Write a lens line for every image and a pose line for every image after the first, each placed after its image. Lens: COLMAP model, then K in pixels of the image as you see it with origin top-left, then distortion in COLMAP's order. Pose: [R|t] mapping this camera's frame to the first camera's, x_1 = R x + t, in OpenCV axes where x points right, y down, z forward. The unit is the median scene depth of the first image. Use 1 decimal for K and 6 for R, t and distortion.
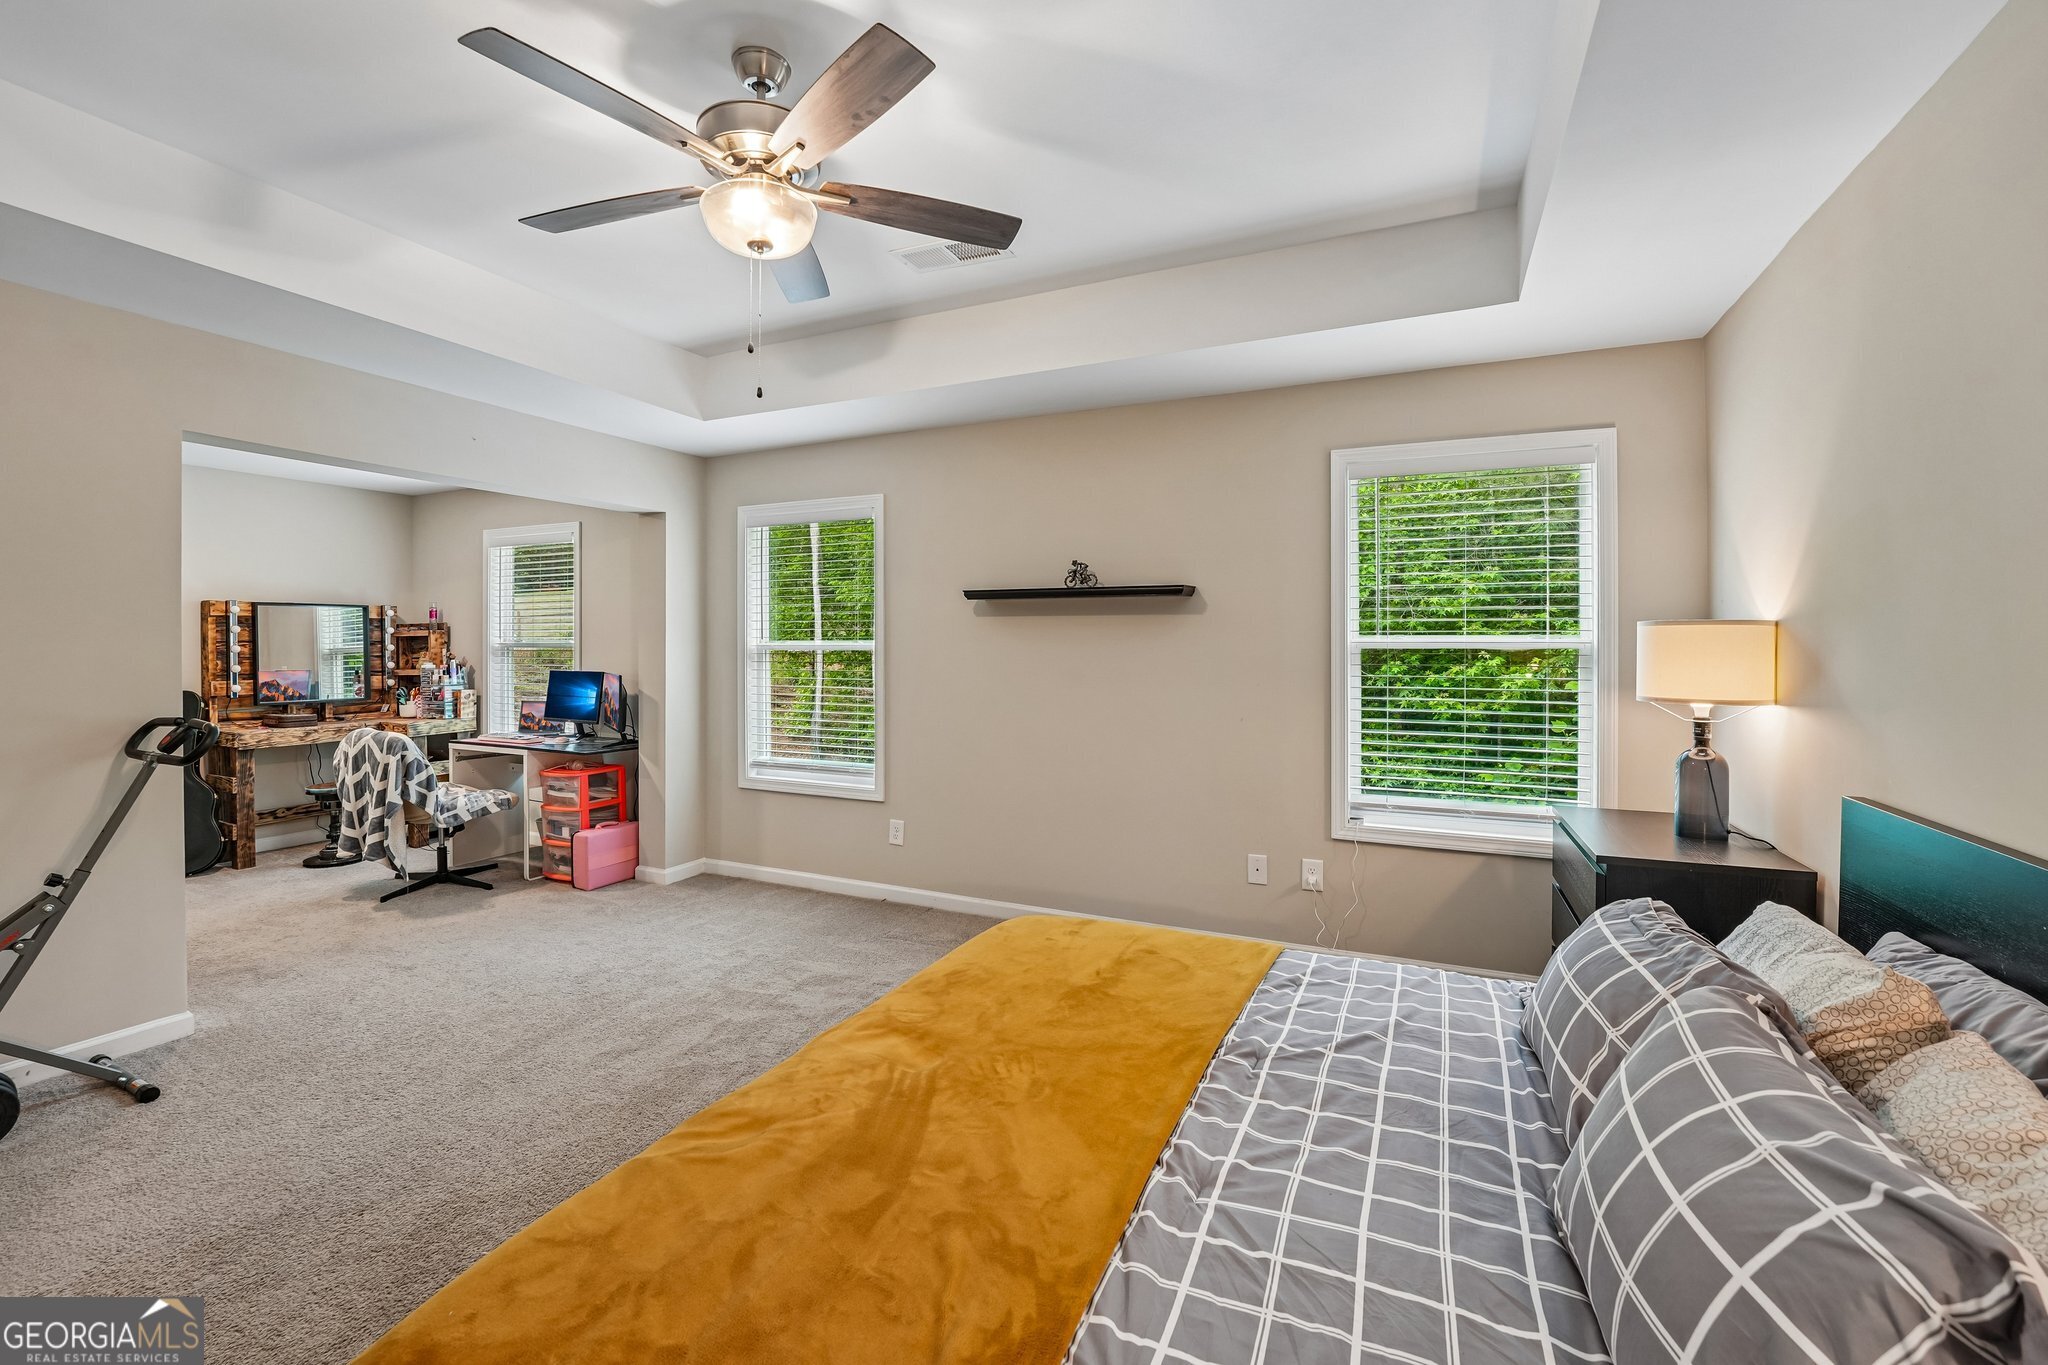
lens RADIAL K [[868.4, 0, 1000.5], [0, 868.4, 652.3], [0, 0, 1]] dist [-0.021539, -0.000200]
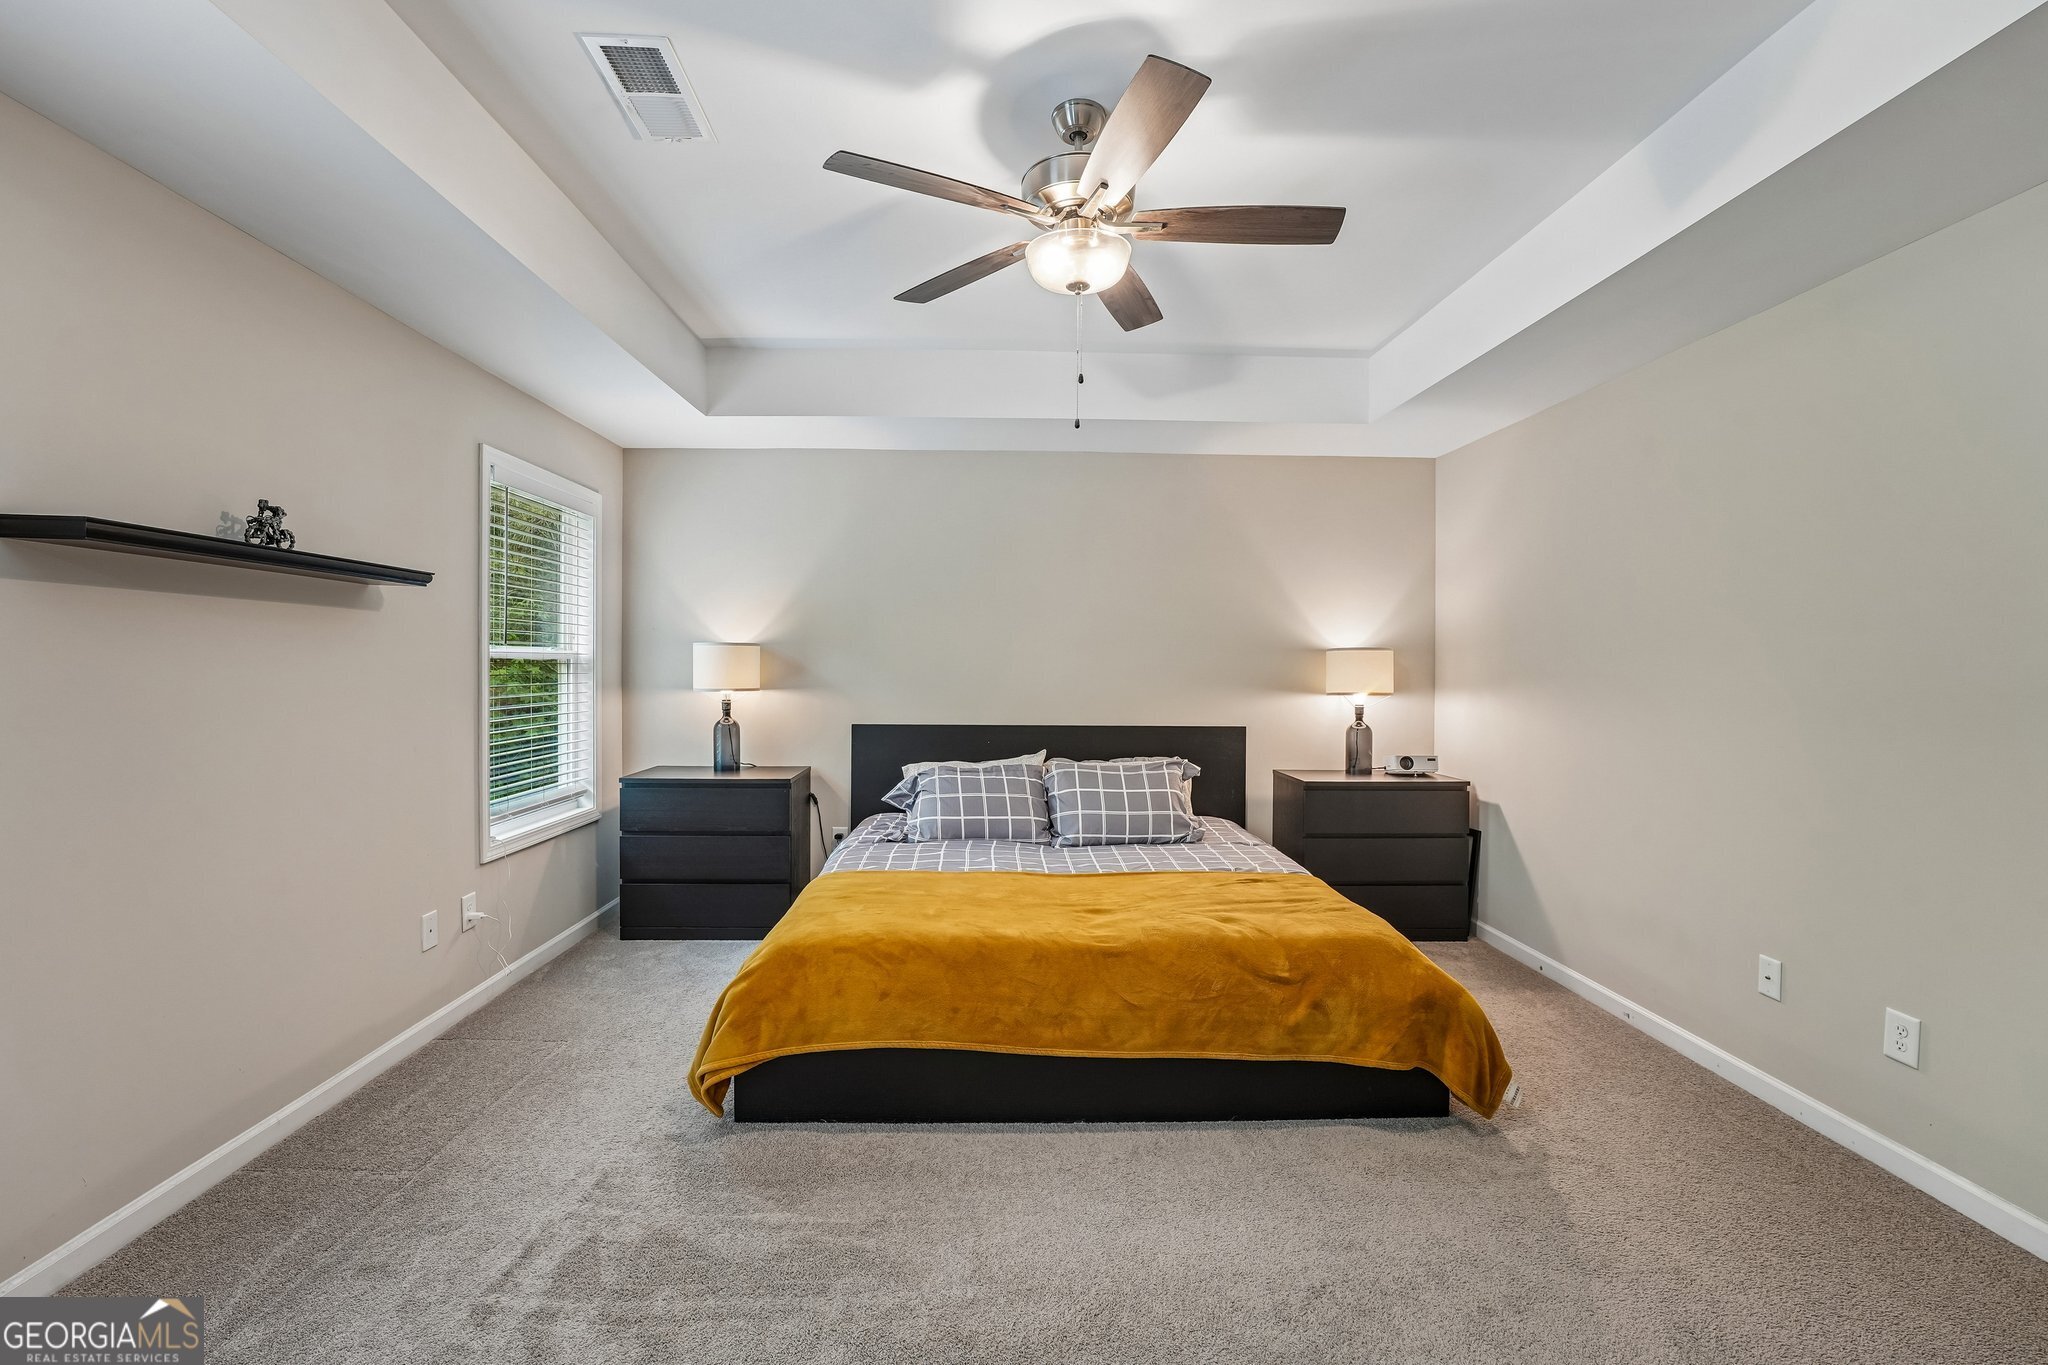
lens RADIAL K [[868.4, 0, 1015.0], [0, 868.4, 672.9], [0, 0, 1]] dist [-0.021539, -0.000200]
pose [[-0.455541, -0.015493, 0.890080, -0.691902], [0.003332, 0.999812, 0.019108, -0.004402], [-0.890209, 0.011670, -0.455404, 0.911985]]
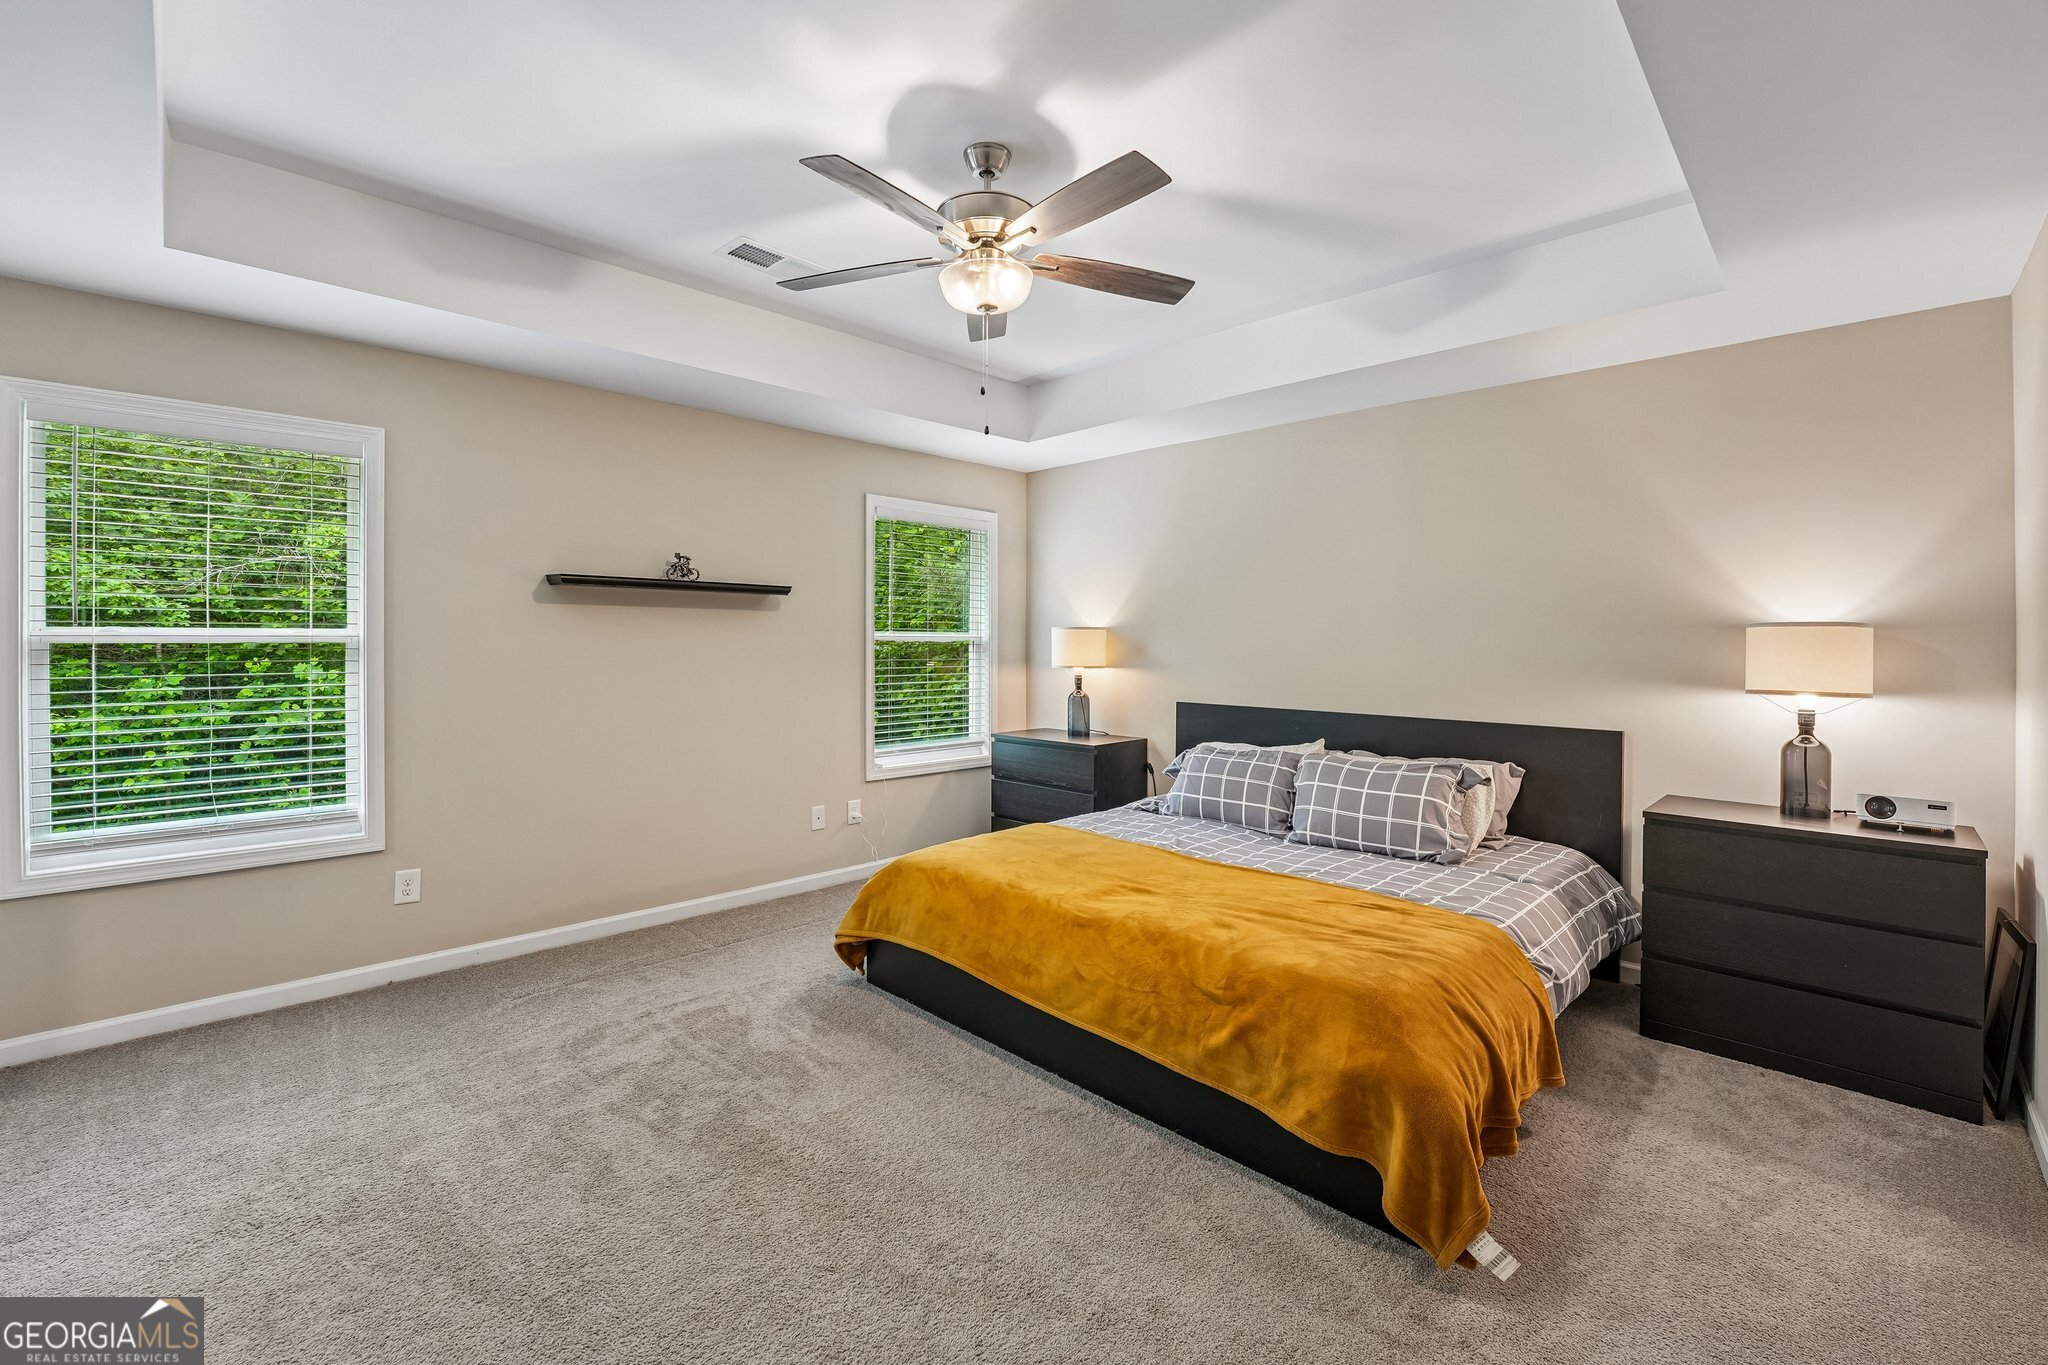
lens RADIAL K [[868.4, 0, 1024.1], [0, 868.4, 652.1], [0, 0, 1]] dist [-0.021539, -0.000200]
pose [[0.332287, -0.012484, 0.943096, -0.809154], [0.005340, 0.999921, 0.011355, -0.000397], [-0.943163, 0.001263, 0.332328, 0.320565]]
